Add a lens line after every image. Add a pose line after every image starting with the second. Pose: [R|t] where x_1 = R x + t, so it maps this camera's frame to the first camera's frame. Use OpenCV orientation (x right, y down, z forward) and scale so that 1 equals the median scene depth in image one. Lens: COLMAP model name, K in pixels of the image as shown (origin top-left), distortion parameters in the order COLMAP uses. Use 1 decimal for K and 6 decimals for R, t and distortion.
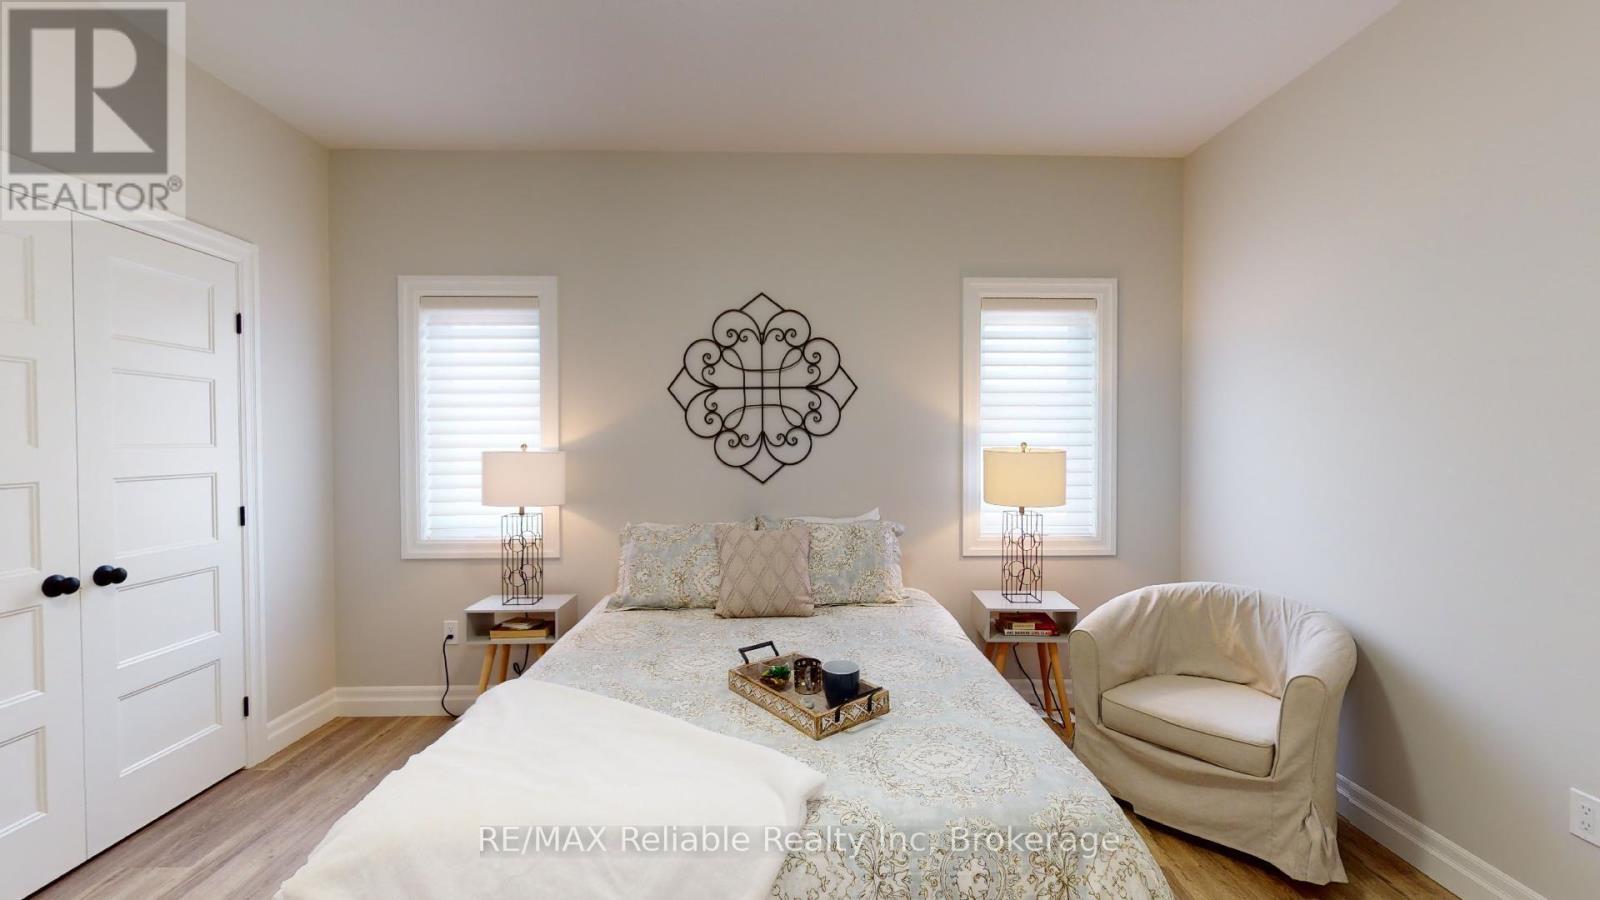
lens RADIAL K [[666.7, 0, 800.0], [0, 666.7, 450.0], [0, 0, 1]] dist [-0.000447, -0.000082]
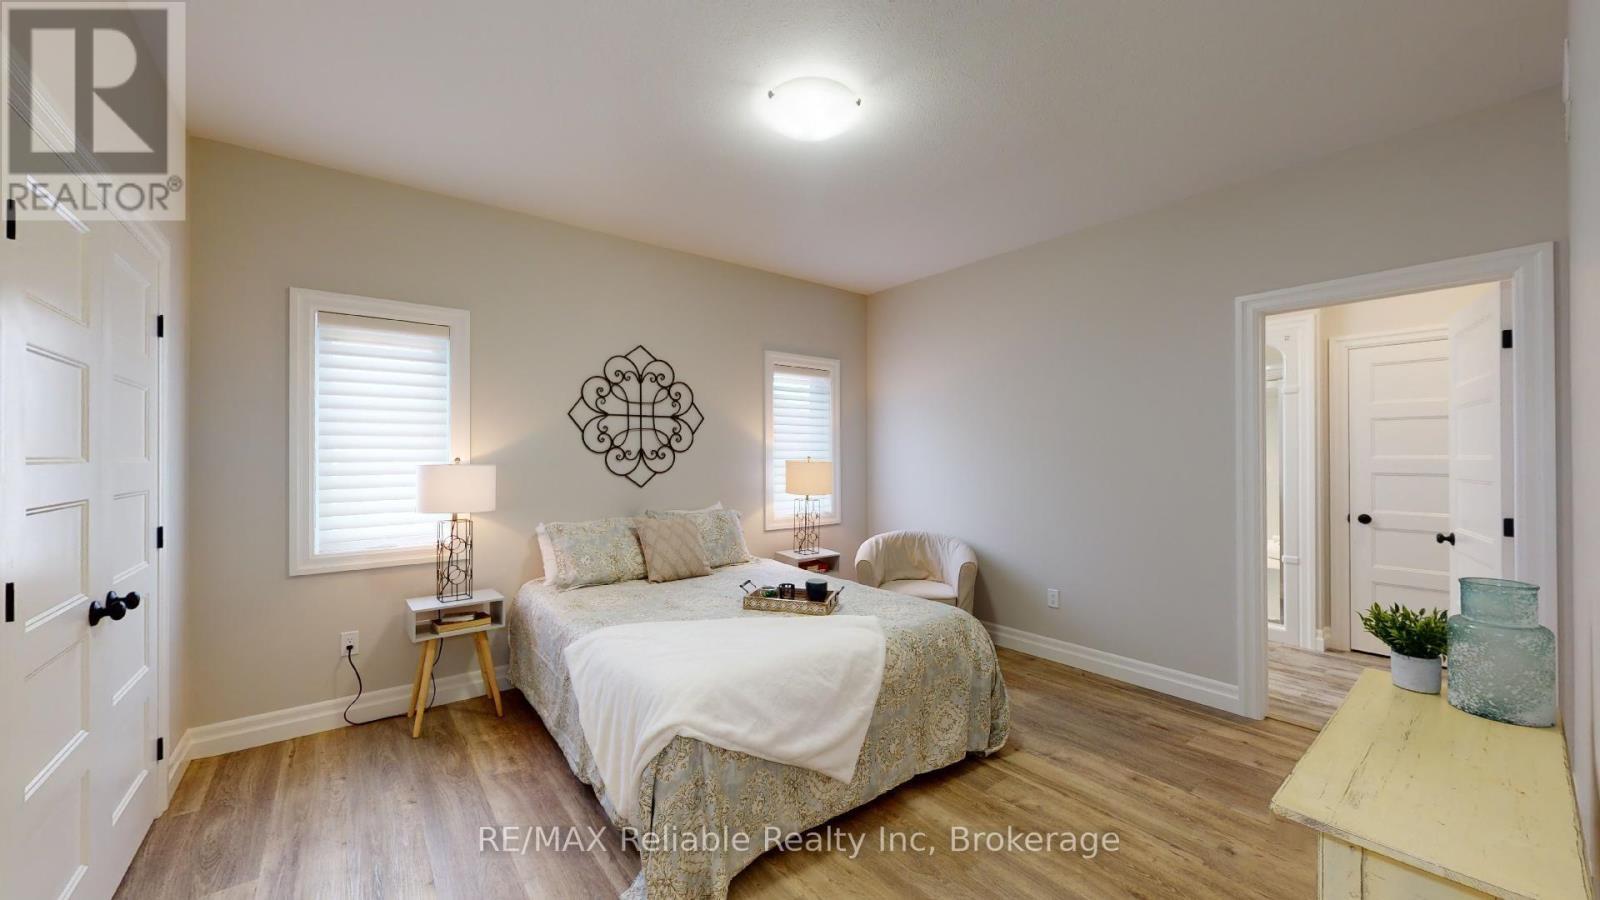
lens RADIAL K [[588.1, 0, 800.6], [0, 588.1, 449.8], [0, 0, 1]] dist [-0.001476, 0.000035]
pose [[0.798938, 0.006932, 0.601374, -0.510470], [0.007152, 0.999753, -0.021025, 0.002044], [-0.601371, 0.021098, 0.798691, -0.136213]]
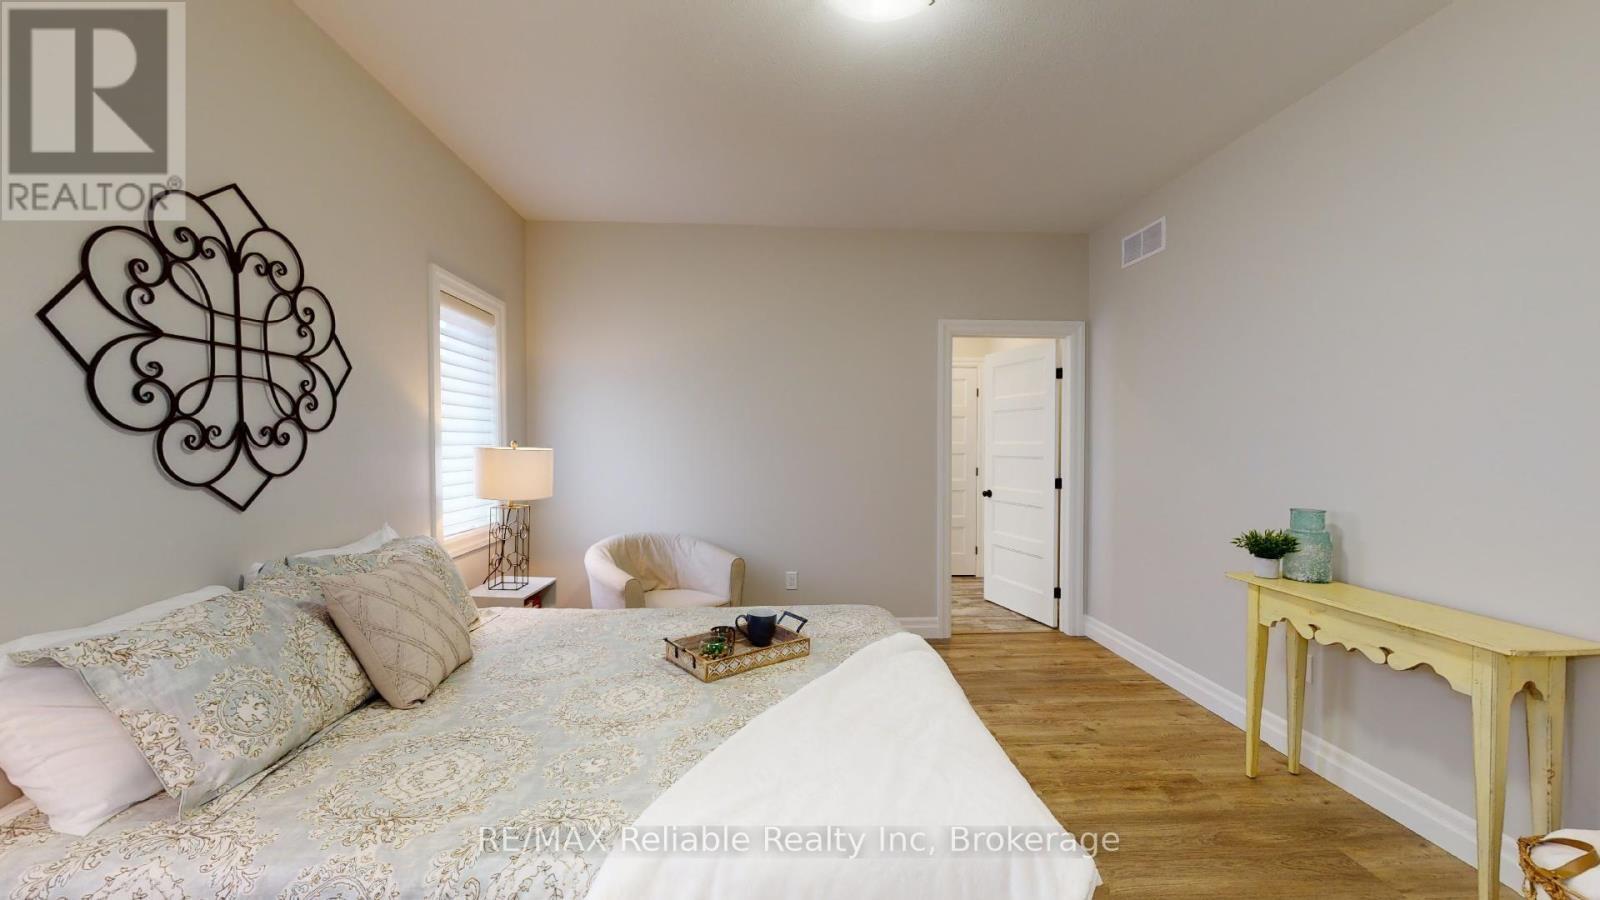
lens RADIAL K [[588.1, 0, 800.6], [0, 588.1, 449.8], [0, 0, 1]] dist [-0.001476, 0.000035]
pose [[-0.045541, -0.011845, 0.998892, -0.595721], [0.011262, 0.999860, 0.012370, -0.004125], [-0.998899, 0.011813, -0.045401, 0.531085]]
